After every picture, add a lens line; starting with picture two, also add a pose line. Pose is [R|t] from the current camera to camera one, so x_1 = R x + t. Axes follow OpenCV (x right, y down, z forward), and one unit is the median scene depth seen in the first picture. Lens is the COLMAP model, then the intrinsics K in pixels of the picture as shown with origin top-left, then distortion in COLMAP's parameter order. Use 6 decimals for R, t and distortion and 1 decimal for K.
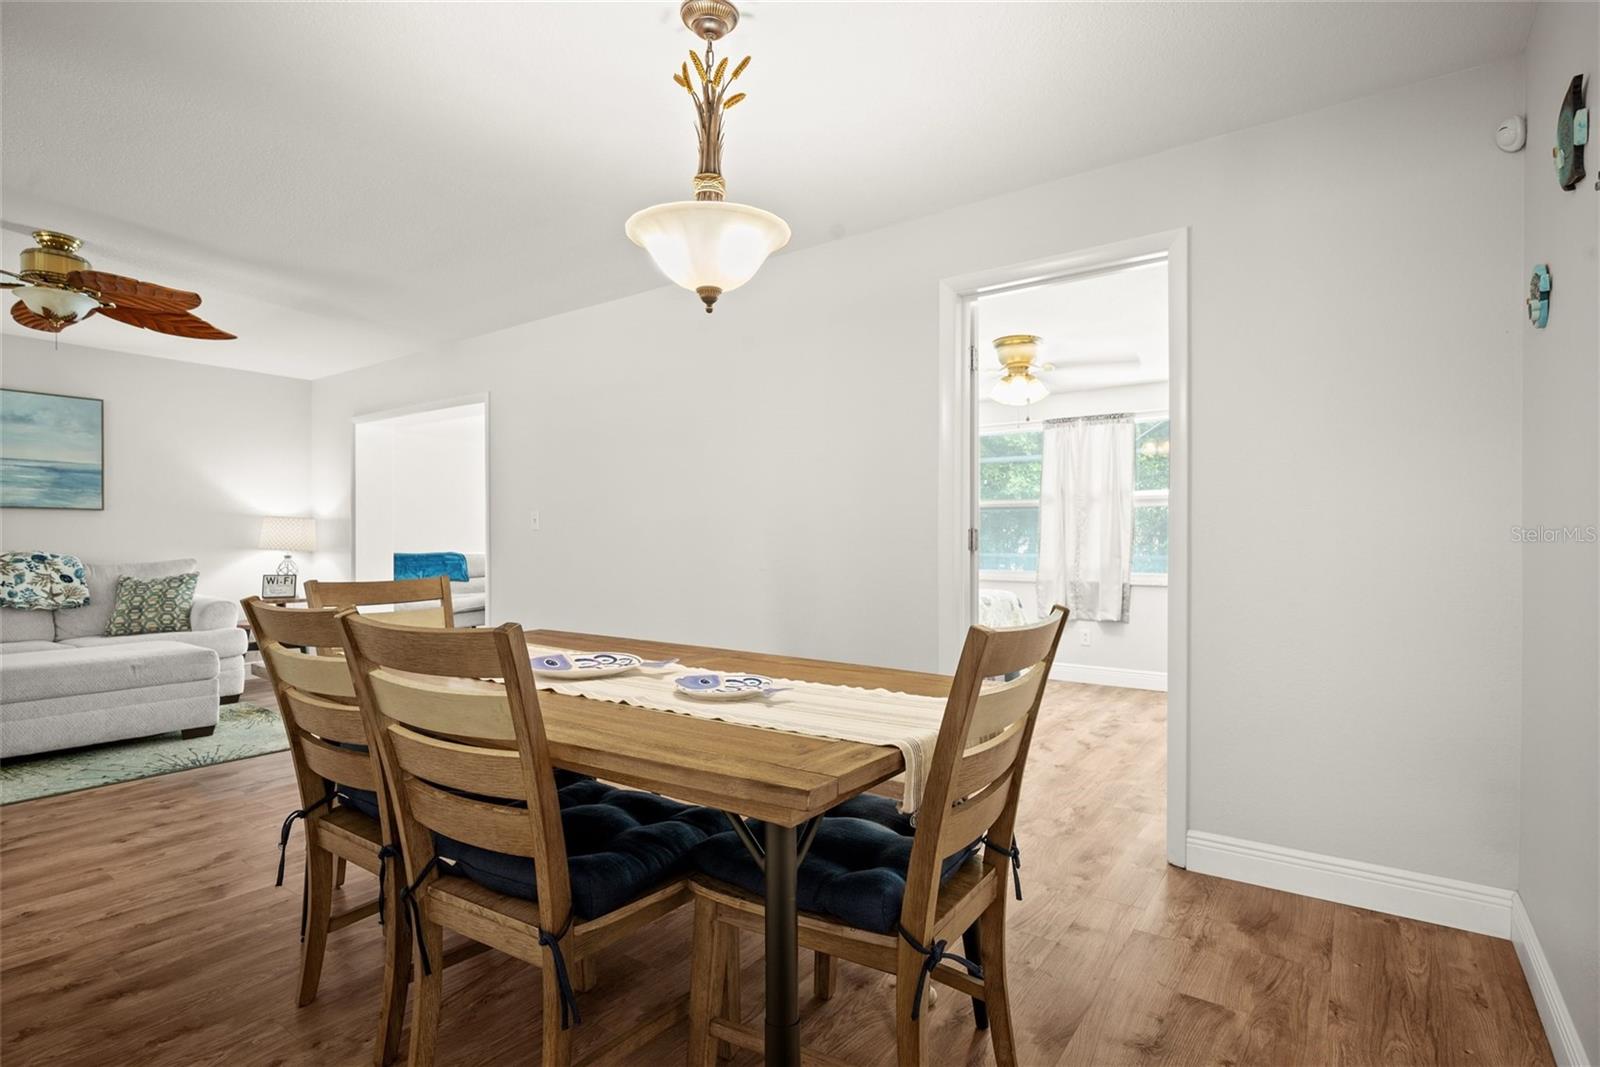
lens RADIAL K [[801.5, 0, 802.3], [0, 801.5, 536.9], [0, 0, 1]] dist [-0.005514, -0.000818]
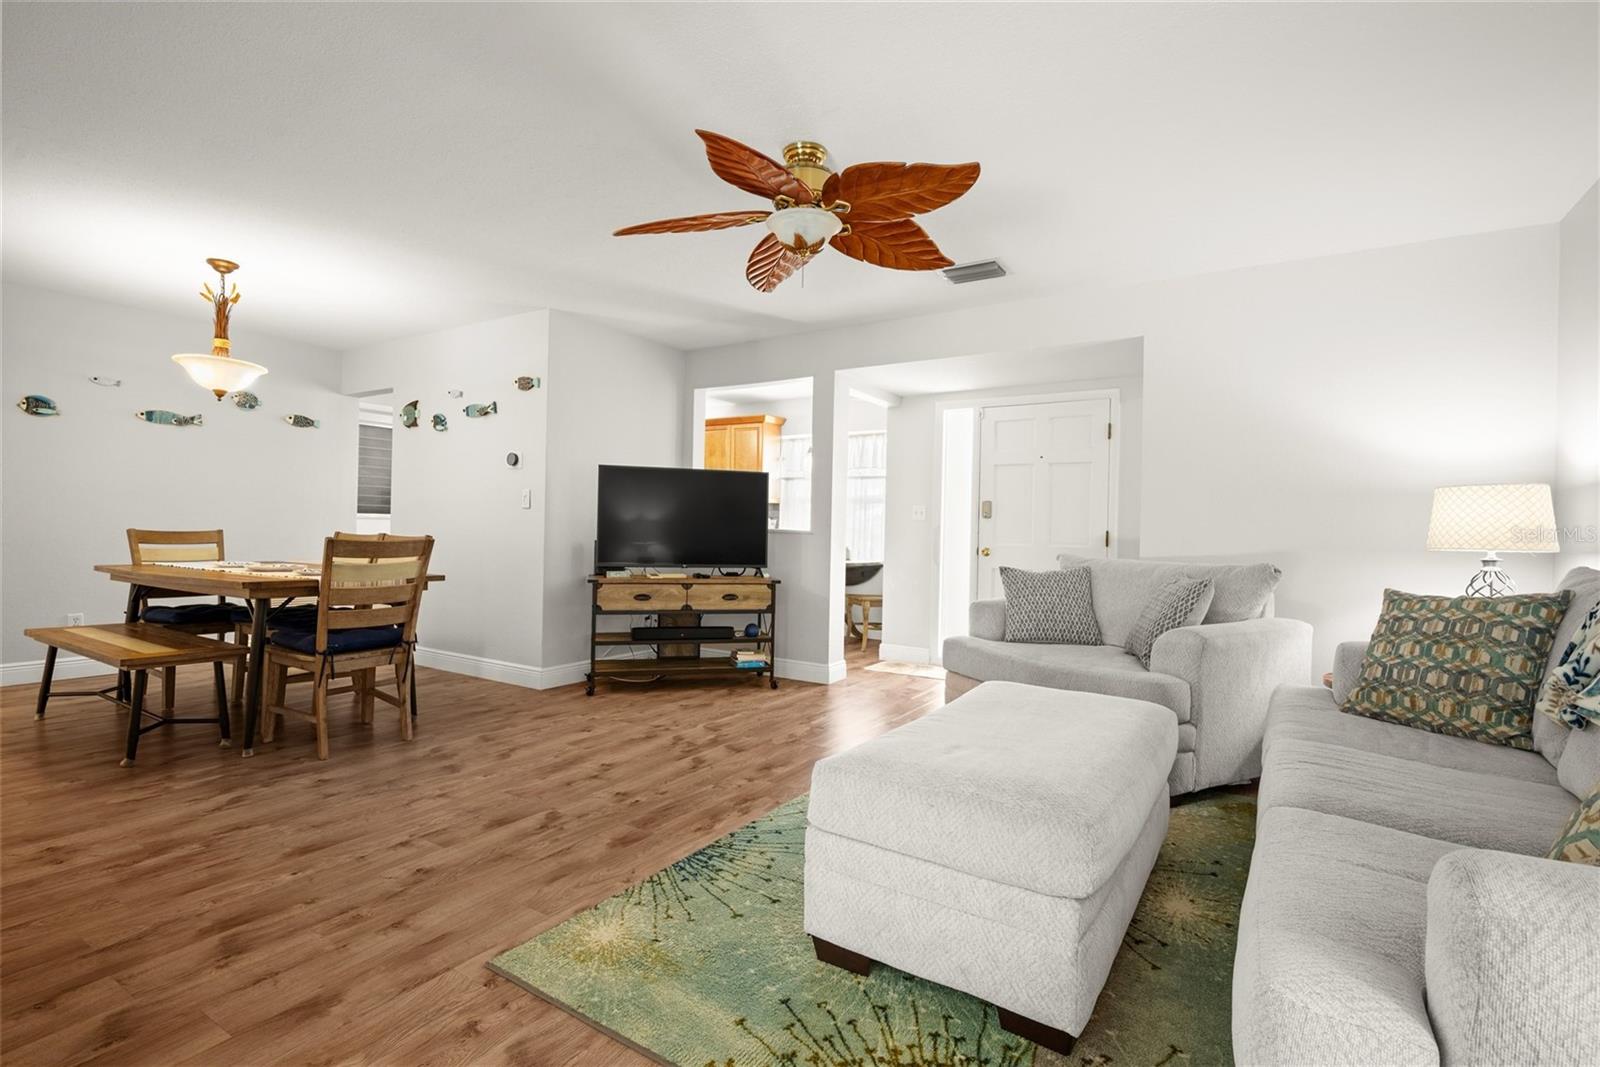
lens RADIAL K [[733.5, 0, 790.8], [0, 733.5, 530.0], [0, 0, 1]] dist [0.002582, 0.000189]
pose [[-0.997848, -0.018762, -0.062821, -0.602309], [-0.018553, 0.999820, -0.003899, 0.014506], [0.062883, -0.002725, -0.998017, 1.212153]]
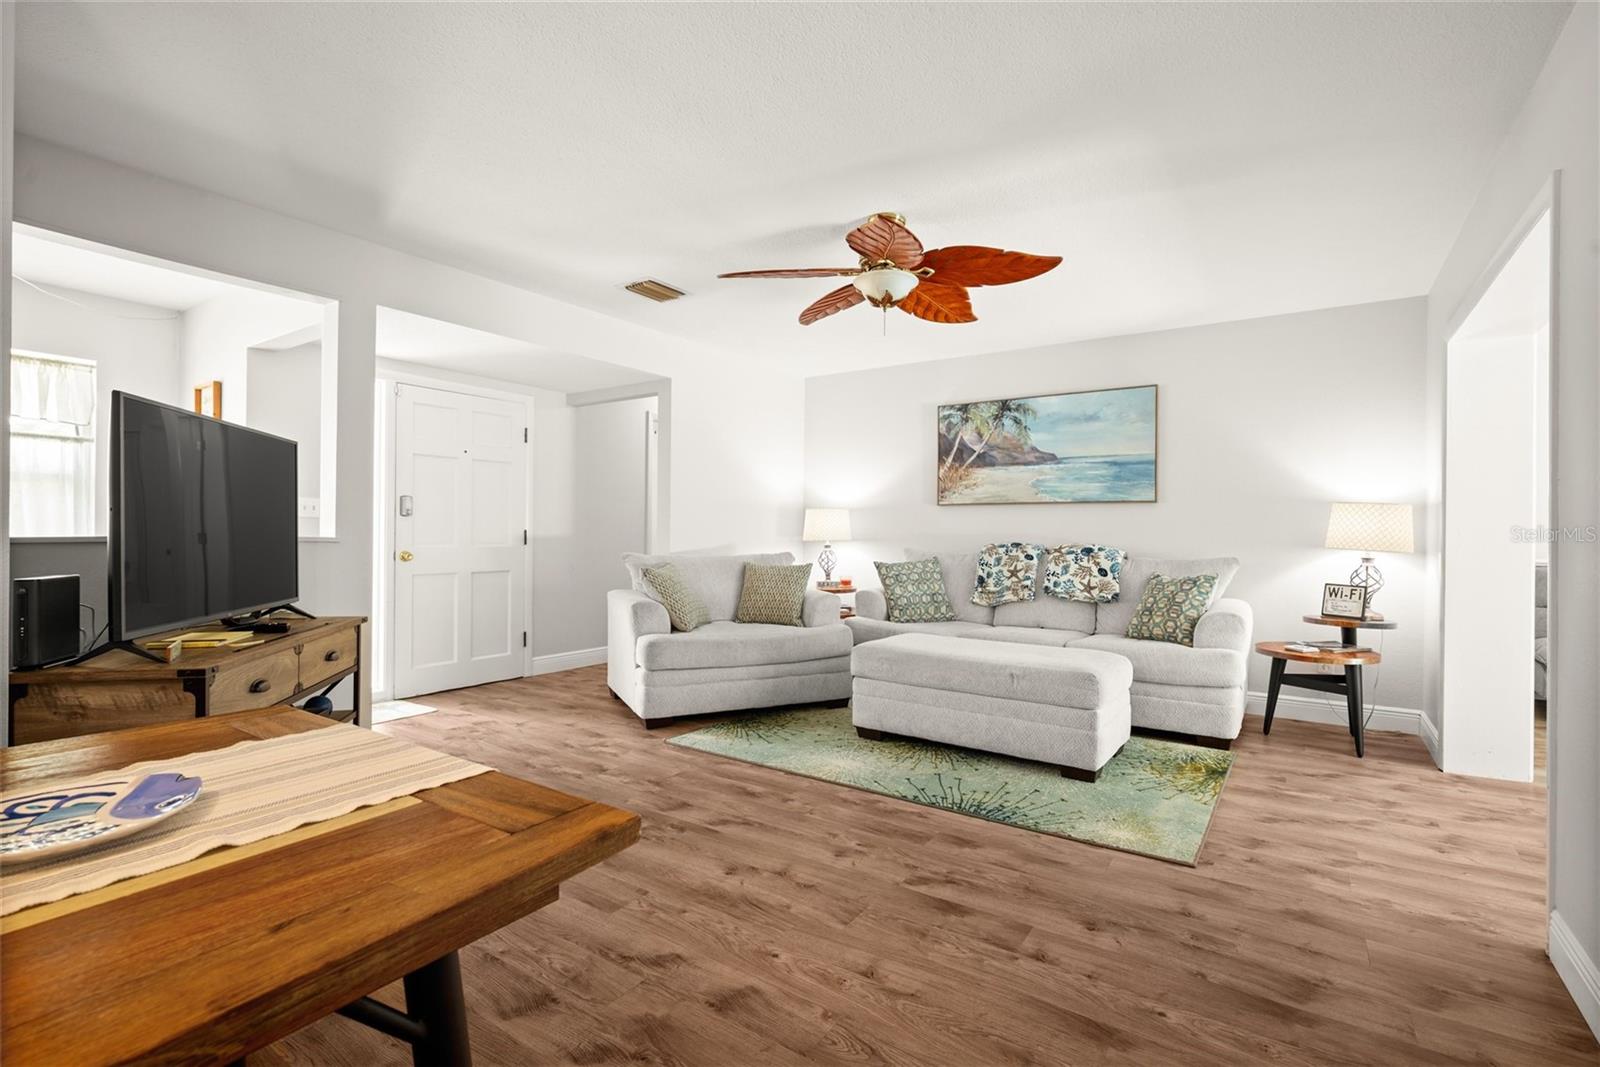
lens RADIAL K [[733.5, 0, 795.8], [0, 733.5, 527.4], [0, 0, 1]] dist [0.002582, 0.000189]
pose [[0.021919, -0.004426, -0.999750, -0.023388], [-0.004973, 0.999977, -0.004536, 0.002688], [0.999747, 0.005071, 0.021896, 0.600010]]
